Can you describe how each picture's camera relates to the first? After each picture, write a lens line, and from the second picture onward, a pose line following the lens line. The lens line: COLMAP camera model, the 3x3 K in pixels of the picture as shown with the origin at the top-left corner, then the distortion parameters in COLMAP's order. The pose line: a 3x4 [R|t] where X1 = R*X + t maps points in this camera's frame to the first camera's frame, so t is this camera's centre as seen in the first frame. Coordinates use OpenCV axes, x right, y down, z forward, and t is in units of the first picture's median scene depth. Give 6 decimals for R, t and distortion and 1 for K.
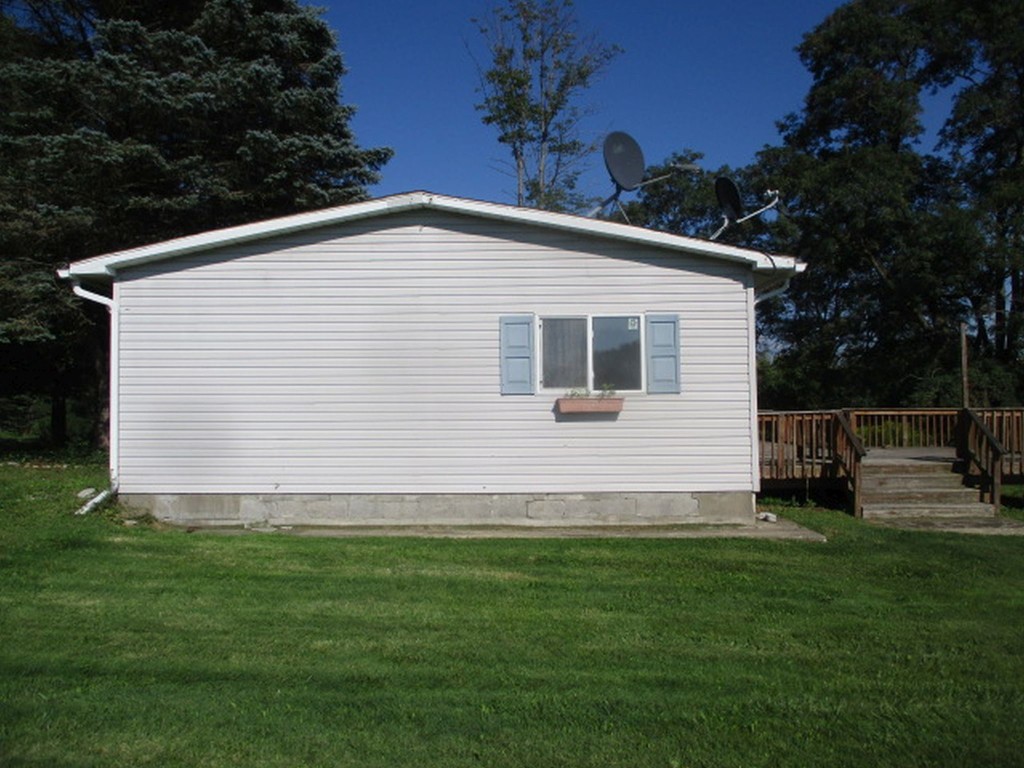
lens RADIAL K [[839.5, 0, 512.0], [0, 839.5, 384.0], [0, 0, 1]] dist [-0.042954, 0.006052]
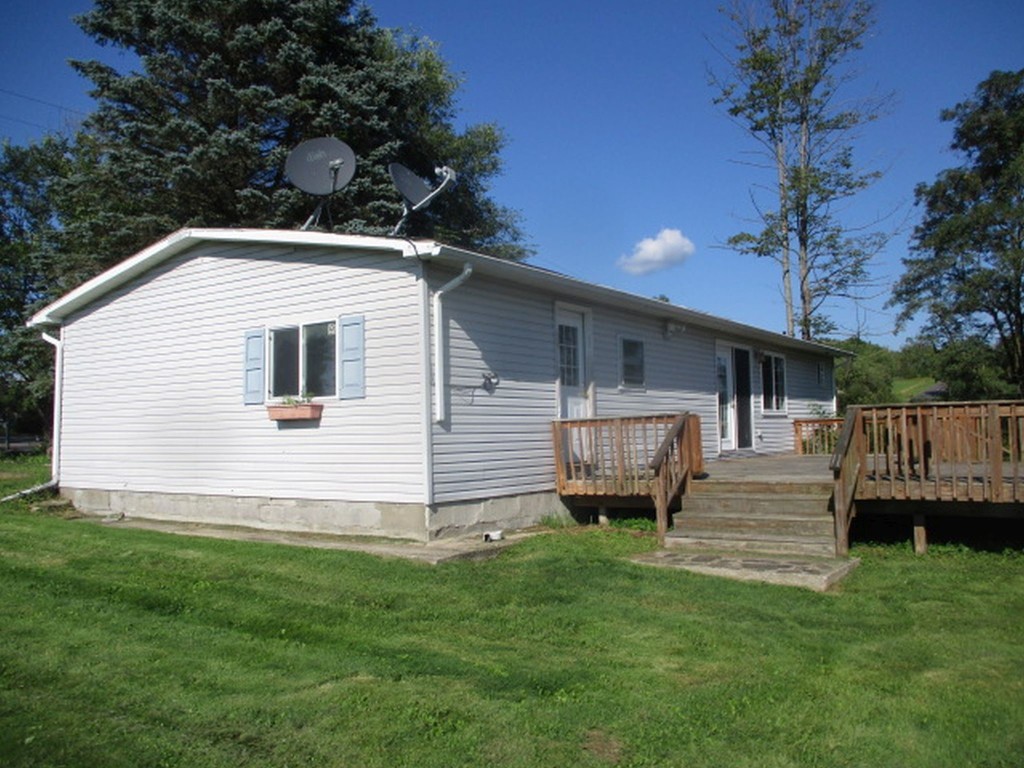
lens RADIAL K [[839.5, 0, 512.0], [0, 839.5, 384.0], [0, 0, 1]] dist [-0.042954, 0.006052]
pose [[0.838434, -0.041502, -0.543420, 0.855374], [0.030296, 0.999104, -0.029560, 0.028586], [0.544160, 0.008321, 0.838940, 0.290401]]
